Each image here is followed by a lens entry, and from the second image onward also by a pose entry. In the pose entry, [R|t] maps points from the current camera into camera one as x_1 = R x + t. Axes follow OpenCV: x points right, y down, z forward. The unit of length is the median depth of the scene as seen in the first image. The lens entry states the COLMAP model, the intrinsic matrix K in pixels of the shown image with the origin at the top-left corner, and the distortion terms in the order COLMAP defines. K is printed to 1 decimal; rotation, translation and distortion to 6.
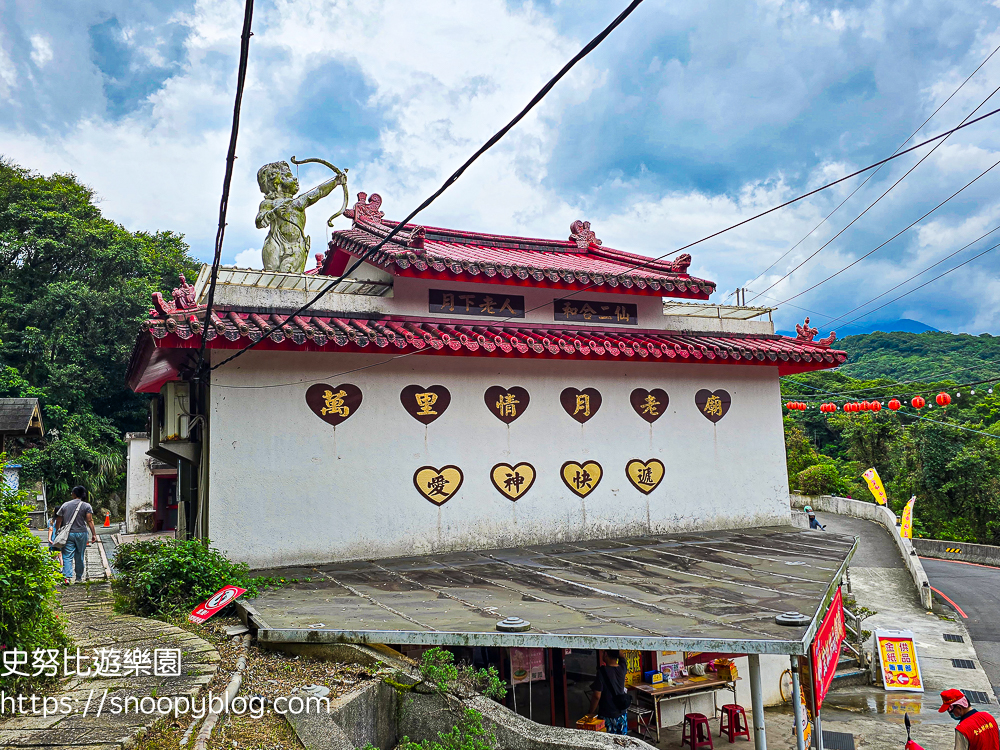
lens RADIAL K [[849.5, 0, 500.0], [0, 849.5, 375.0], [0, 0, 1]] dist [0.007393, 0.005149]
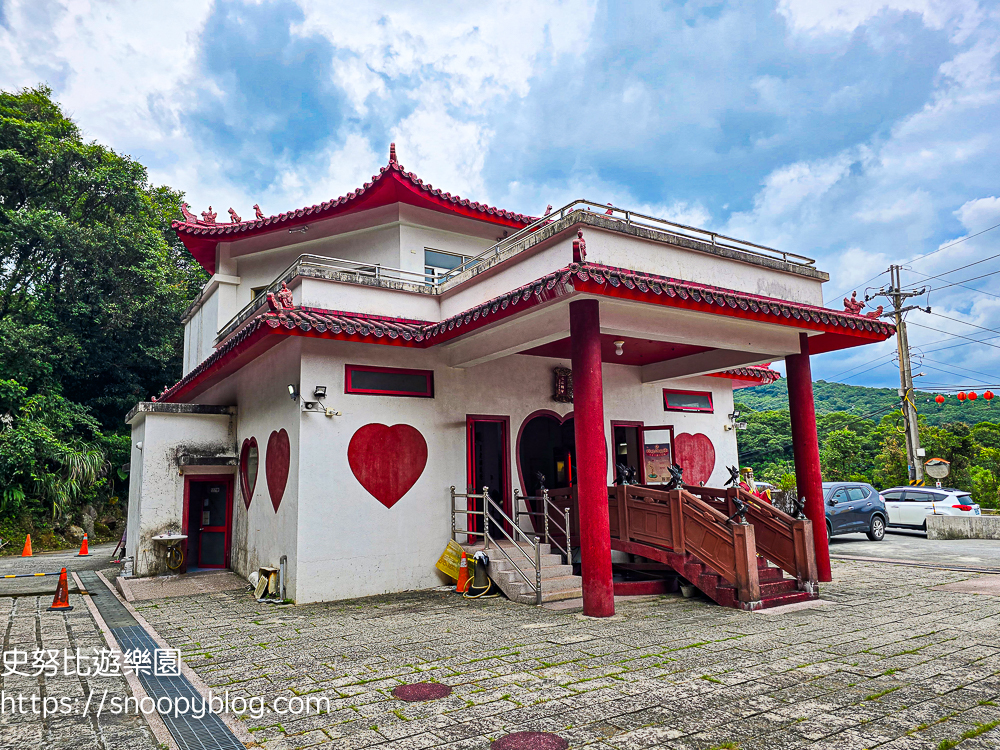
lens RADIAL K [[693.5, 0, 499.6], [0, 693.5, 393.0], [0, 0, 1]] dist [-0.006290, -0.004673]
pose [[0.990397, 0.026647, 0.135657, -0.186319], [-0.023241, 0.999375, -0.026628, 0.049440], [-0.136282, 0.023220, 0.990398, 0.357606]]
